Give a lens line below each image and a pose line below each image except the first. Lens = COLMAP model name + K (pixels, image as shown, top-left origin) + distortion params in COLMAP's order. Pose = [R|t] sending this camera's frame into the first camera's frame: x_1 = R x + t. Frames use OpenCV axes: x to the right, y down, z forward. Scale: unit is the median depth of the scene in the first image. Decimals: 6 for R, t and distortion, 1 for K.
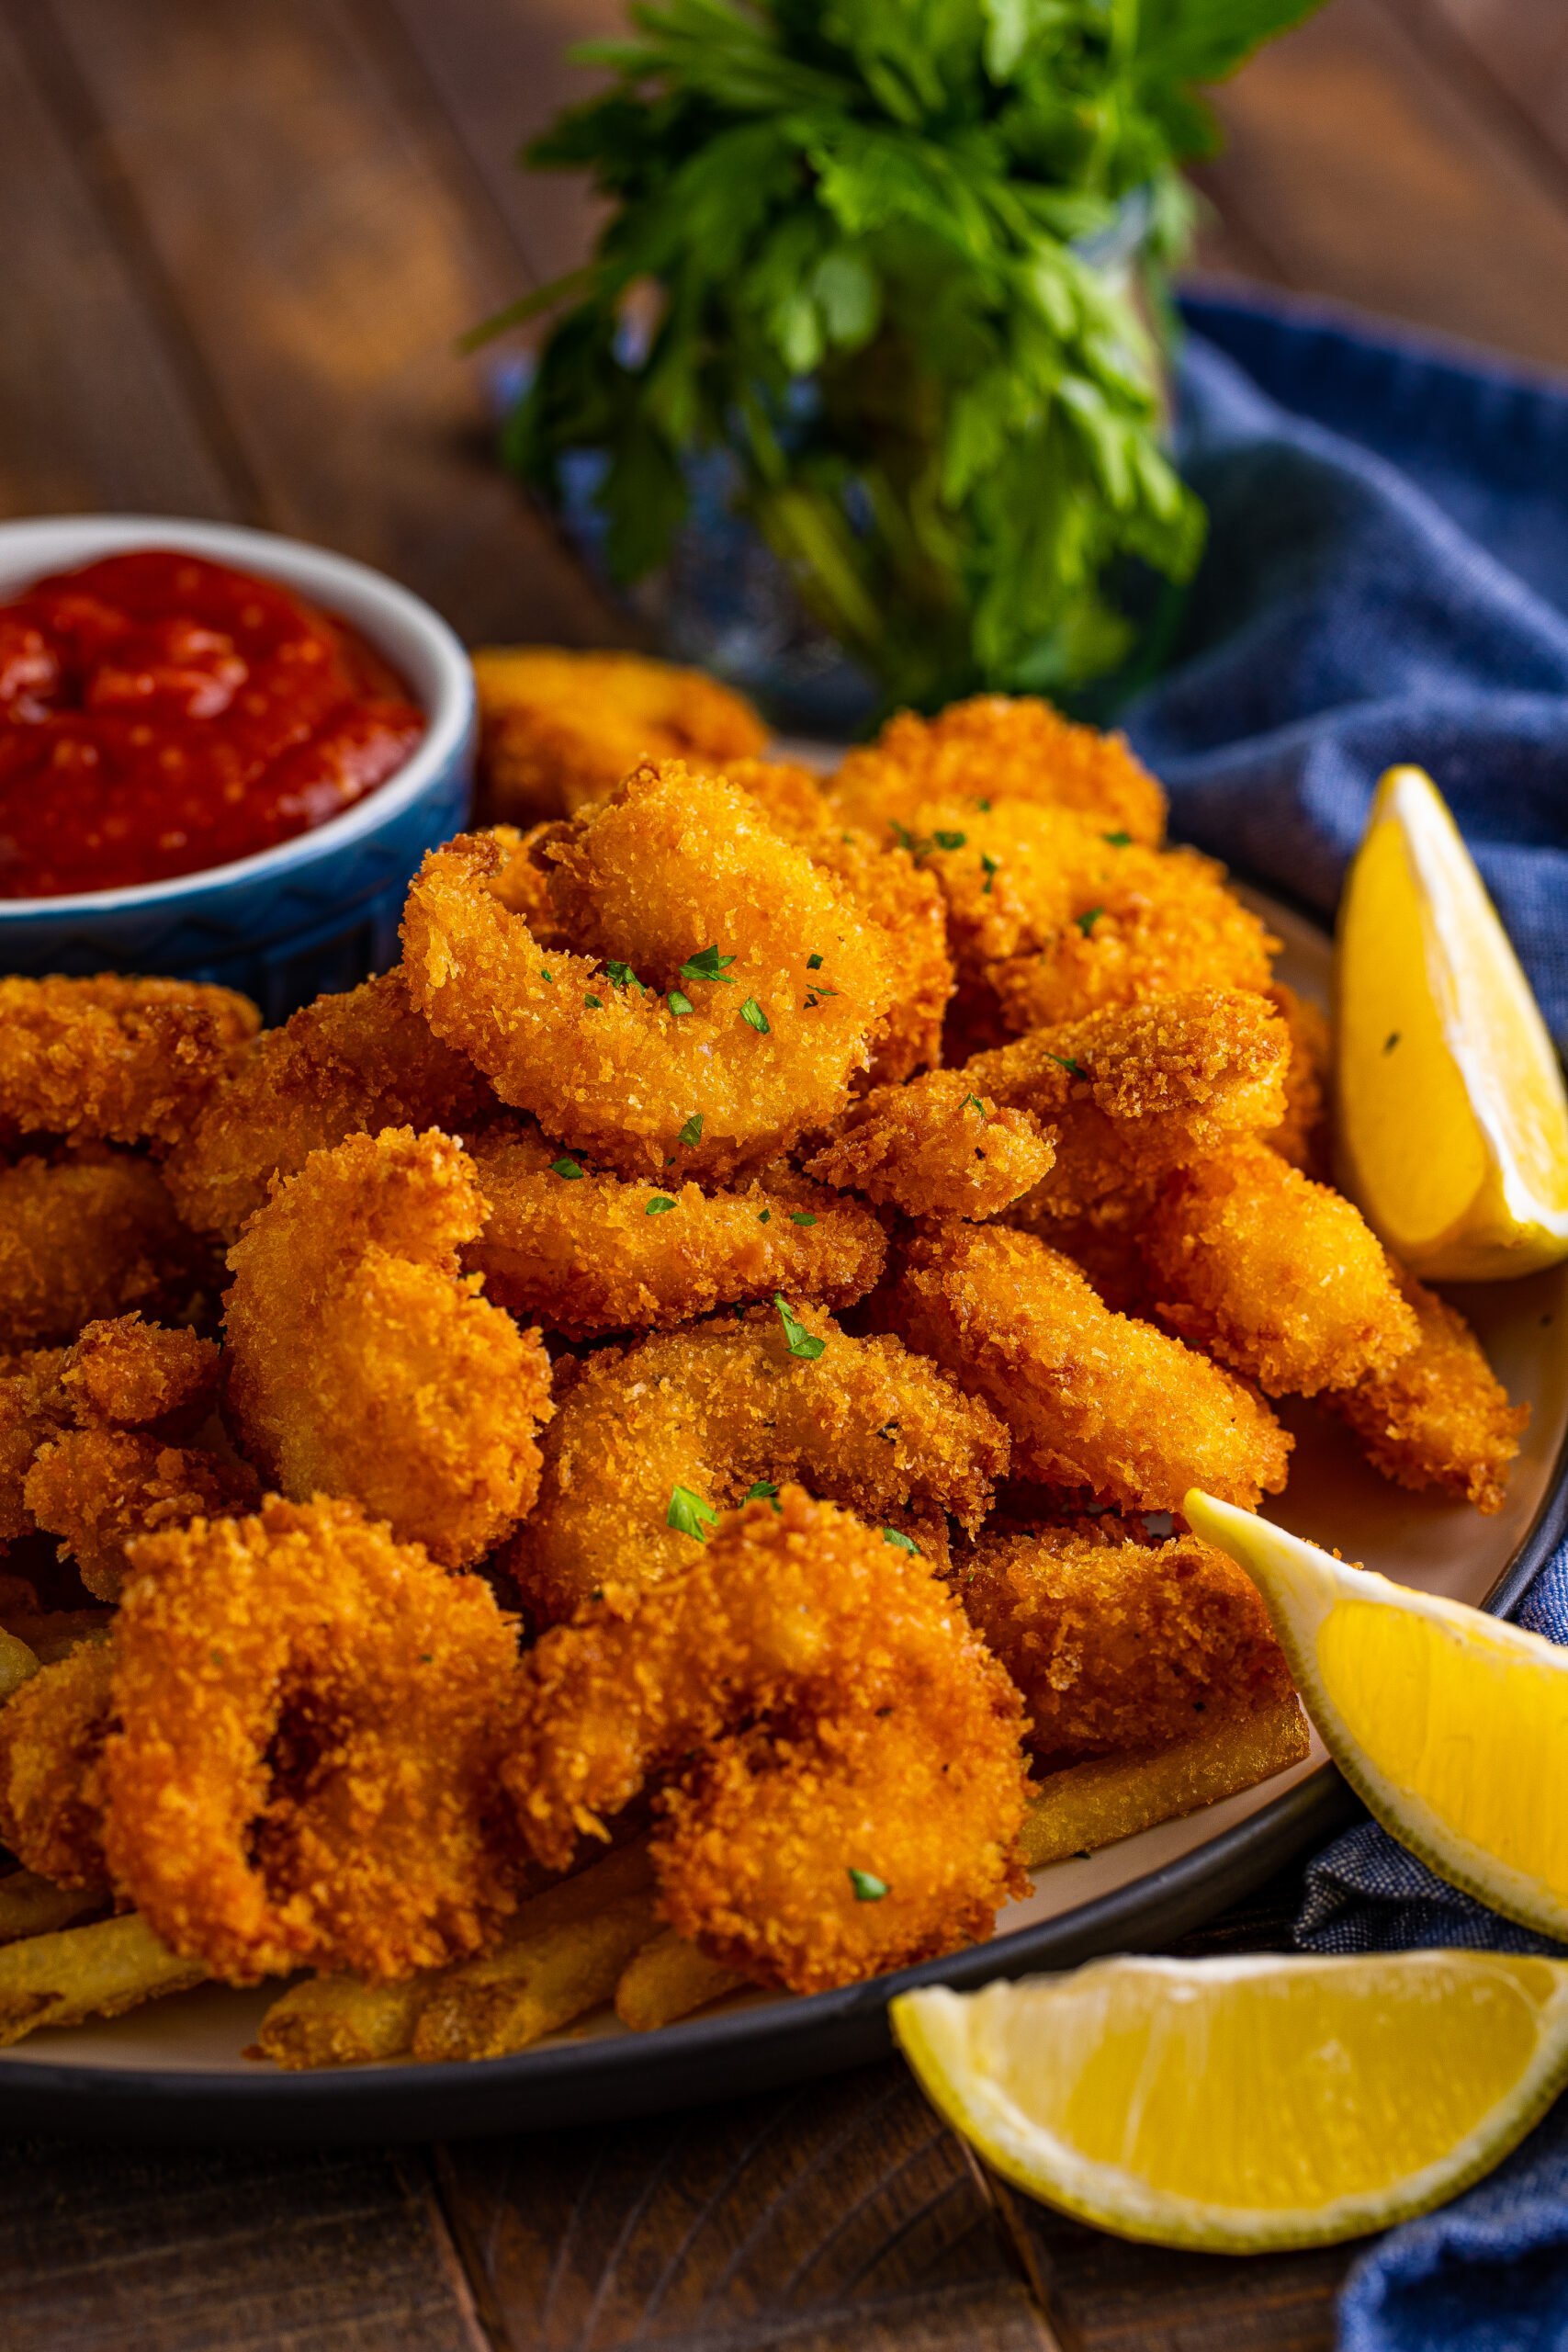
lens RADIAL K [[8194.4, 0, 791.5], [0, 8194.4, 1179.9], [0, 0, 1]] dist [-0.137823, 0.000000]
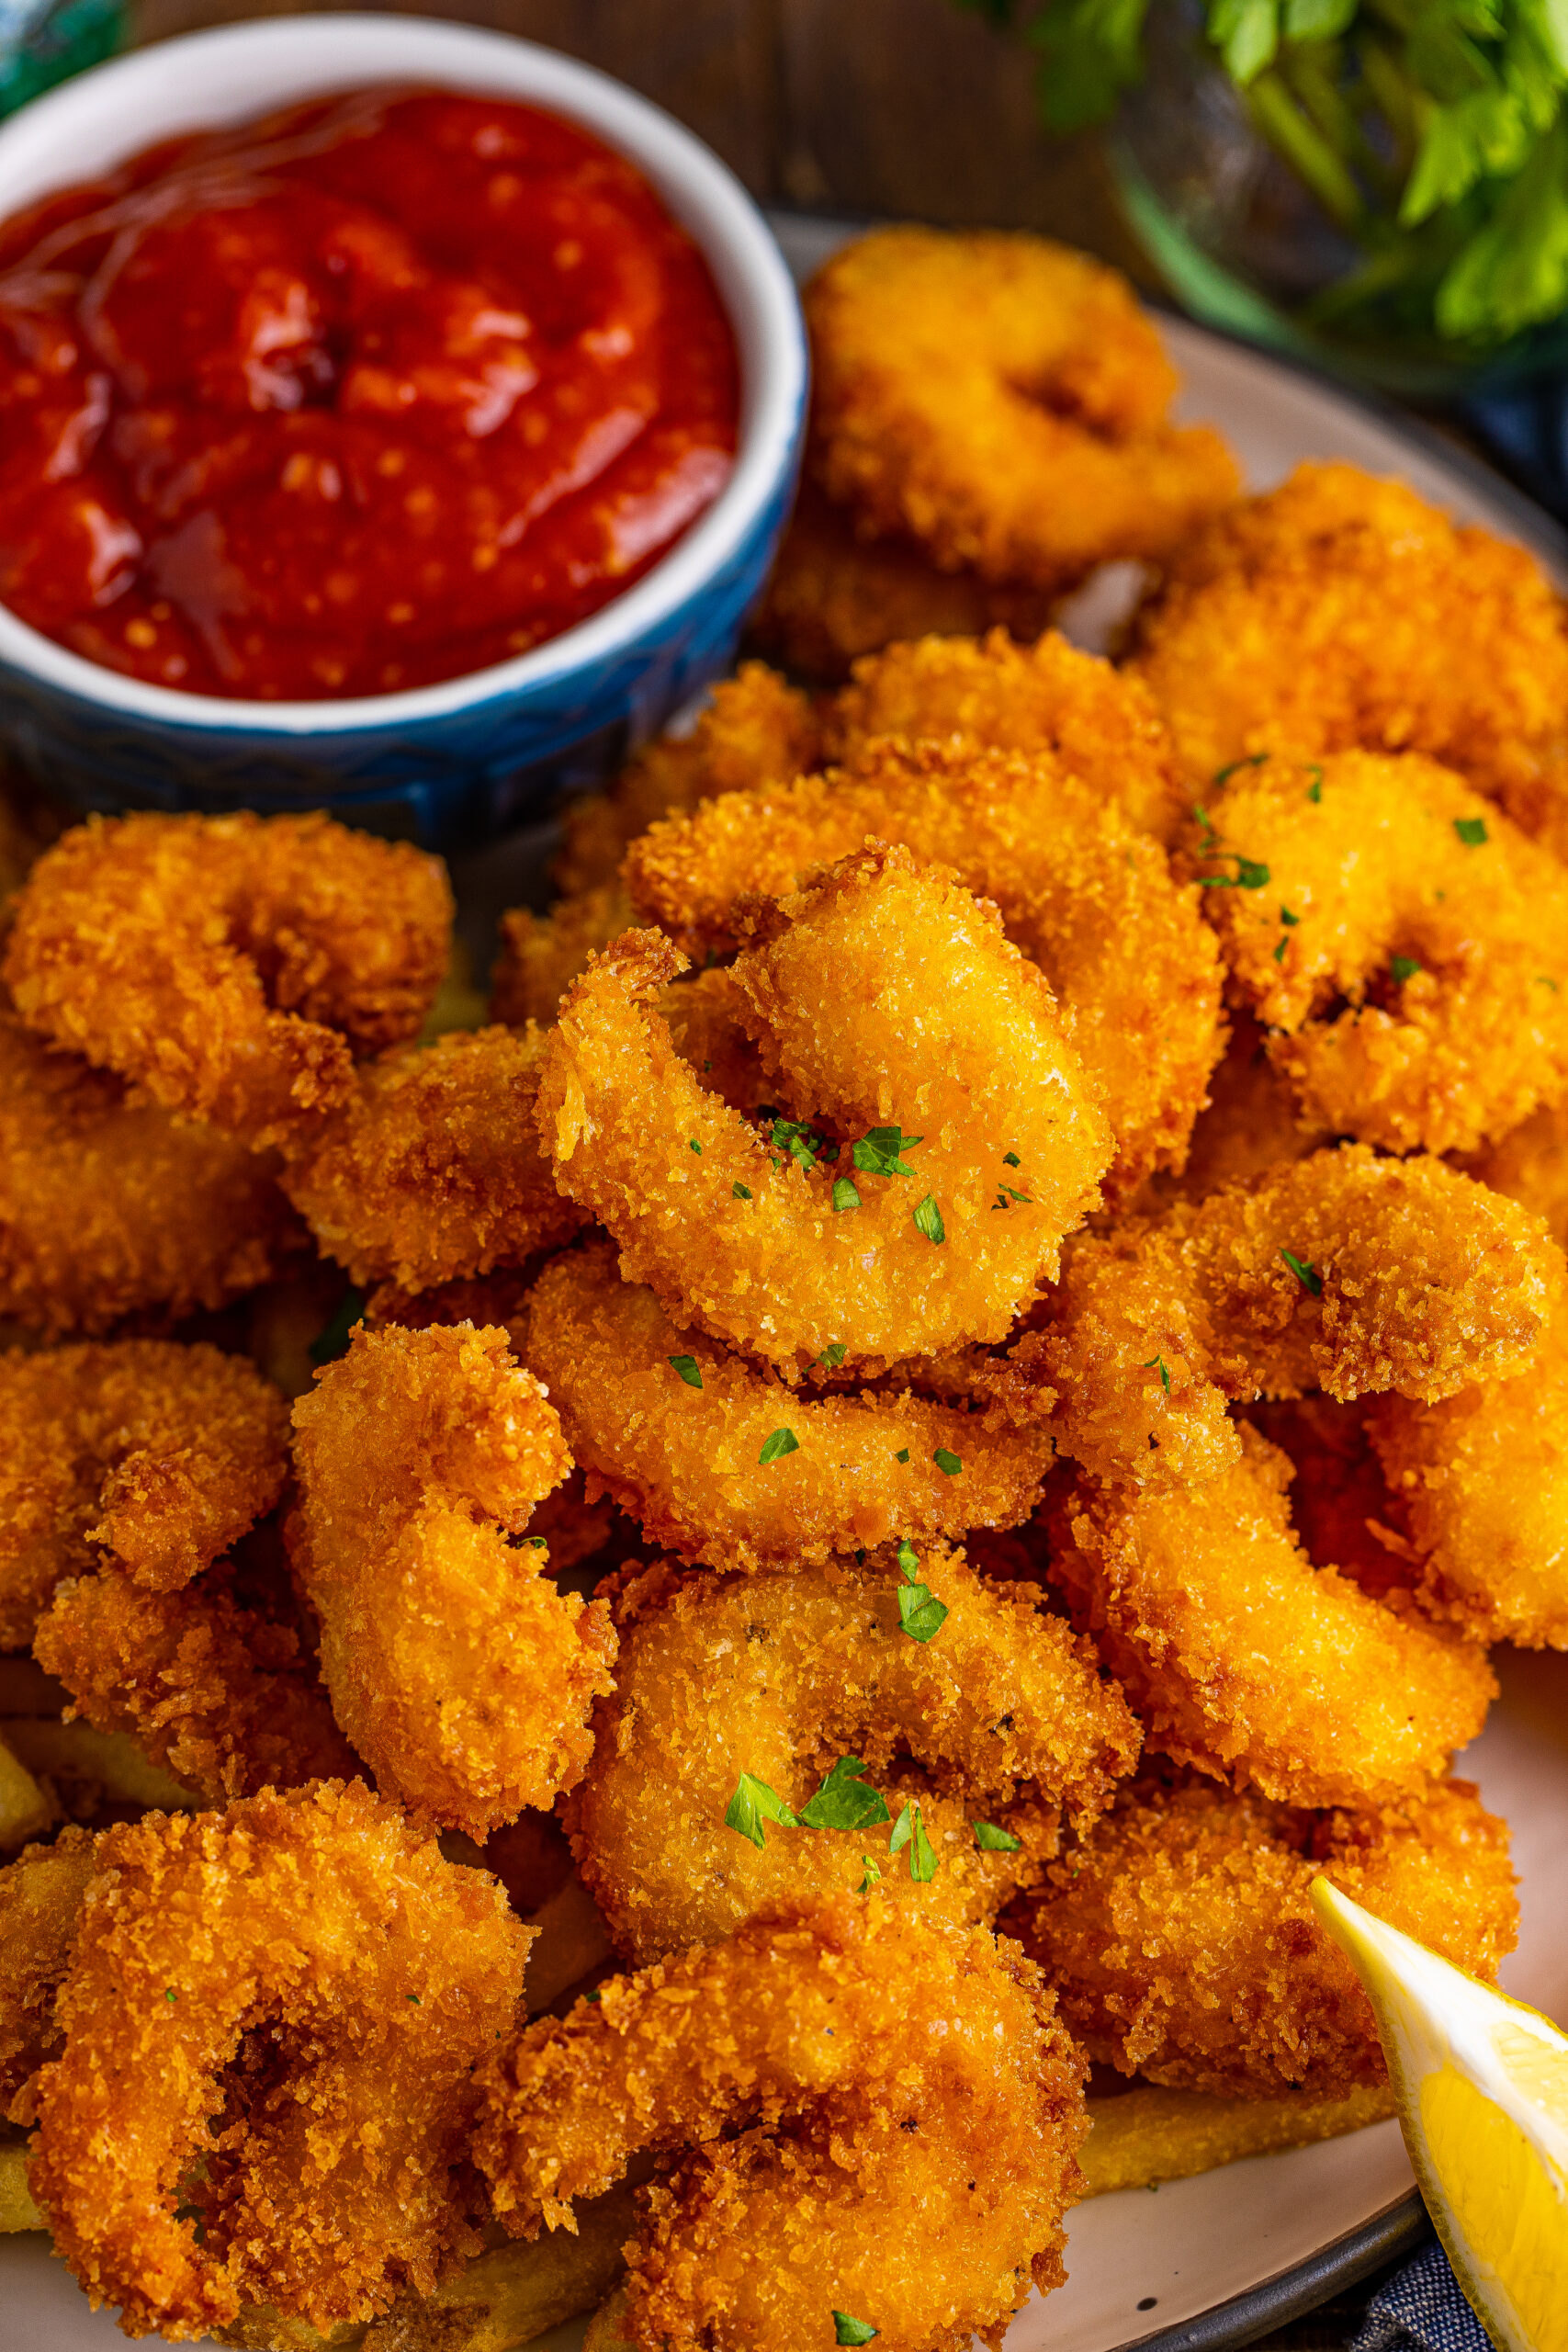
lens RADIAL K [[8194.4, 0, 778.1], [0, 8194.4, 1172.8], [0, 0, 1]] dist [-0.137823, 0.000000]
pose [[0.978542, 0.175019, -0.108740, 0.074493], [-0.113609, 0.898558, 0.423894, -0.397354], [0.171899, -0.402444, 0.899160, 0.228207]]
